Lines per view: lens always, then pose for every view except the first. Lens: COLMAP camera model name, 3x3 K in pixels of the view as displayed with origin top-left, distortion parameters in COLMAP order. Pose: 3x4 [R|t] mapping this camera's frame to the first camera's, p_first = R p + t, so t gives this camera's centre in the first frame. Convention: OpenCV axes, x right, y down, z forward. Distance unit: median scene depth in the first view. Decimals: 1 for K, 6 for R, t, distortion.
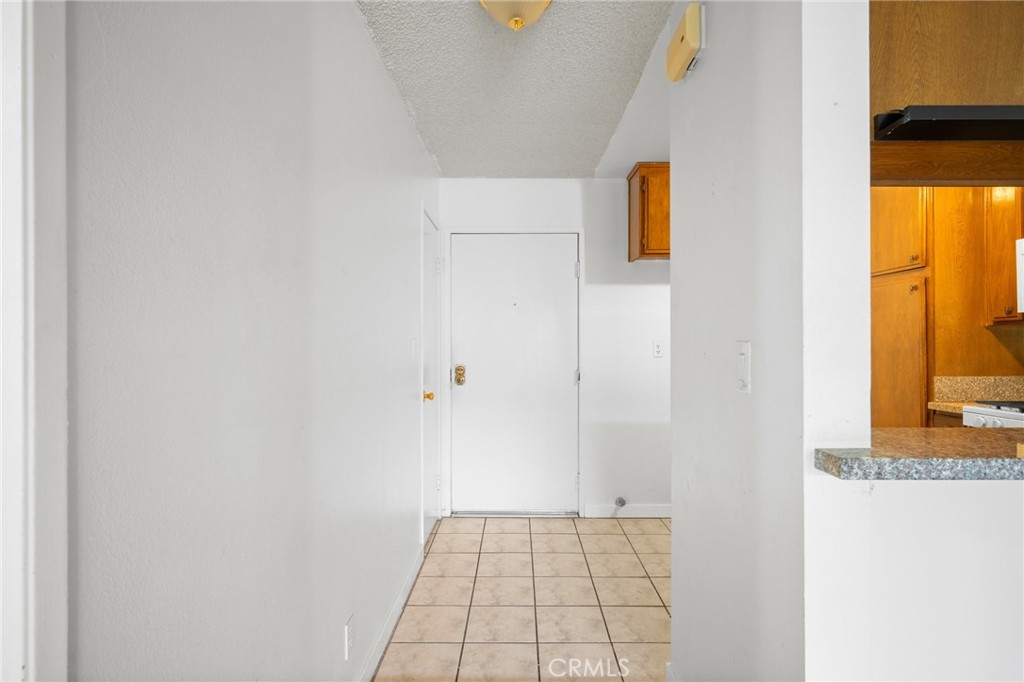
lens RADIAL K [[528.9, 0, 510.3], [0, 528.9, 345.1], [0, 0, 1]] dist [-0.003513, -0.000116]
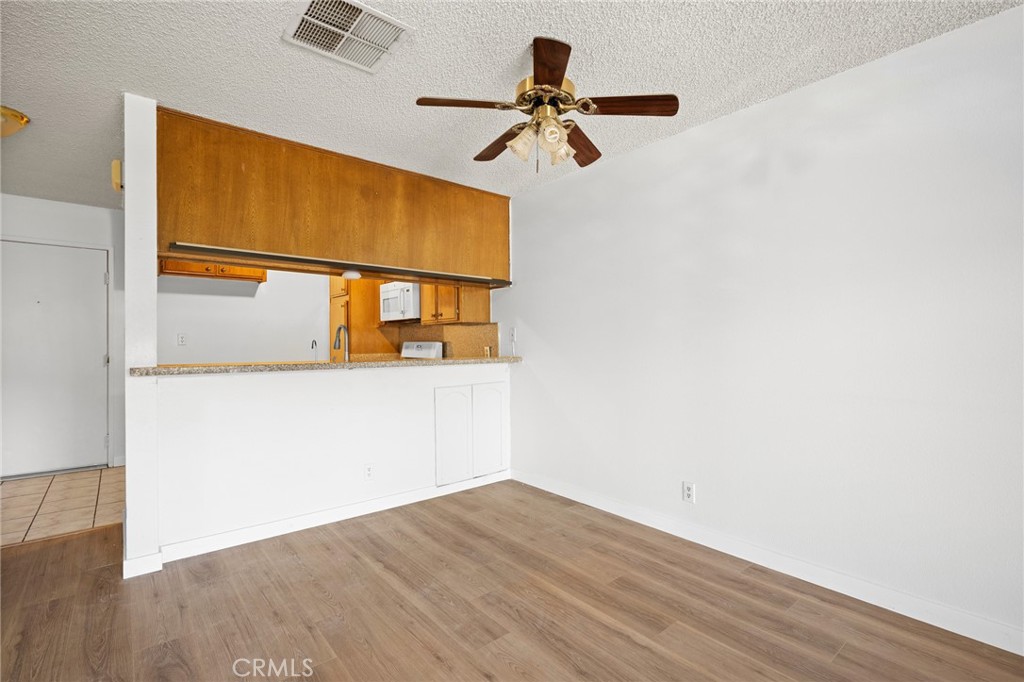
lens RADIAL K [[469.7, 0, 512.0], [0, 469.7, 343.2], [0, 0, 1]] dist [-0.000421, 0.002174]
pose [[0.758652, -0.000817, 0.651495, 0.130573], [0.001986, 0.999997, -0.001059, 0.021032], [-0.651493, 0.002097, 0.758652, -0.532548]]
